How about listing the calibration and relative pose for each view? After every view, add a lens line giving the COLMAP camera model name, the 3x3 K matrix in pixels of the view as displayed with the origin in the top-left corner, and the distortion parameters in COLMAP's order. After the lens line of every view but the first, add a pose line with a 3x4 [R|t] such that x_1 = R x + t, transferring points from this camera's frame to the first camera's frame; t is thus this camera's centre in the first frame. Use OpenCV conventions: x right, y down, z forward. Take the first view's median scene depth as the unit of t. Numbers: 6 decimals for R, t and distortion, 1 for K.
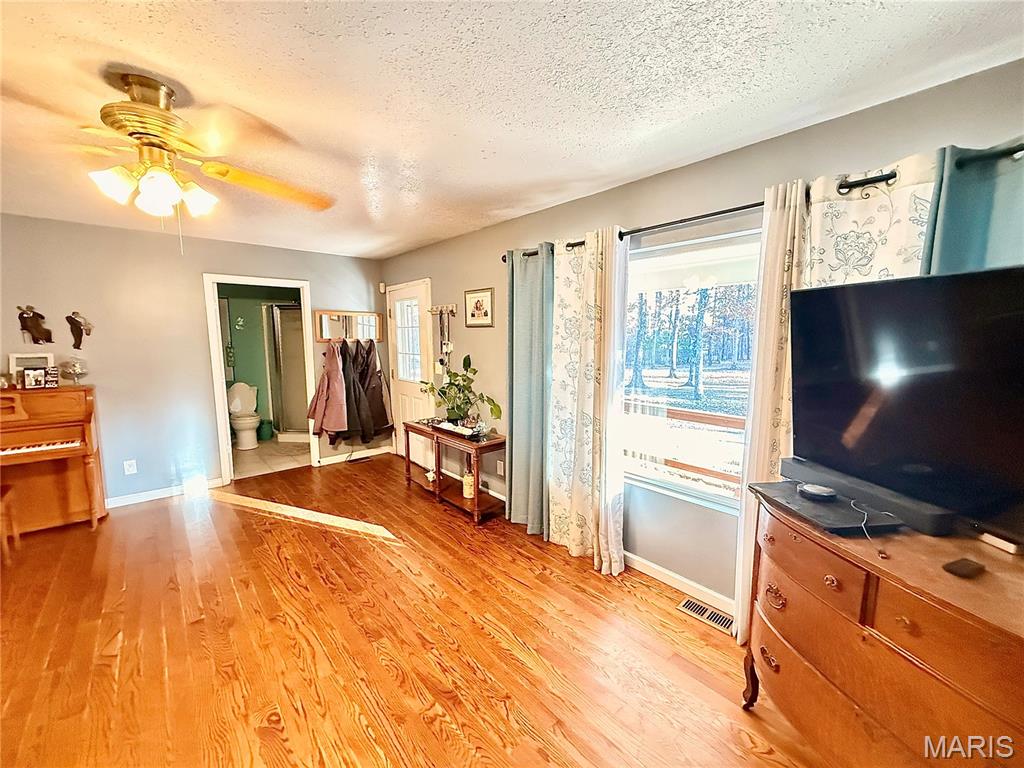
lens RADIAL K [[406.6, 0, 509.3], [0, 406.6, 383.5], [0, 0, 1]] dist [0.001295, -0.000152]
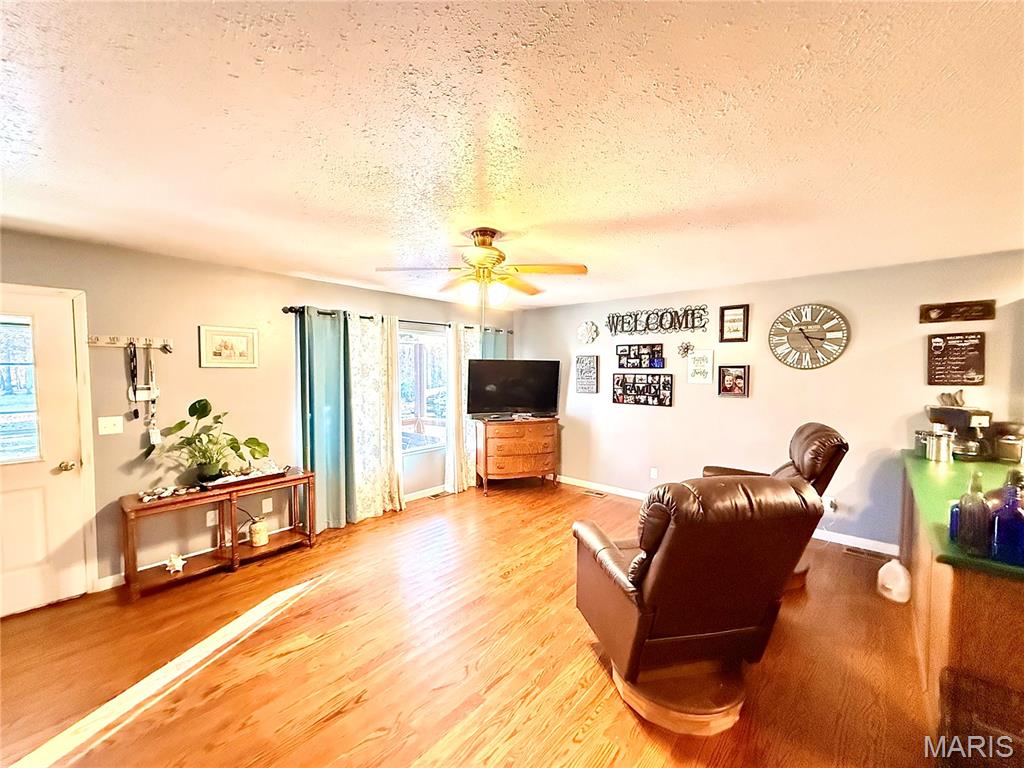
lens RADIAL K [[406.6, 0, 511.1], [0, 406.6, 386.6], [0, 0, 1]] dist [0.001295, -0.000152]
pose [[-0.131109, -0.043225, 0.990425, -1.197598], [0.117265, 0.991359, 0.058789, -0.082217], [-0.984408, 0.123850, -0.124908, 0.538482]]
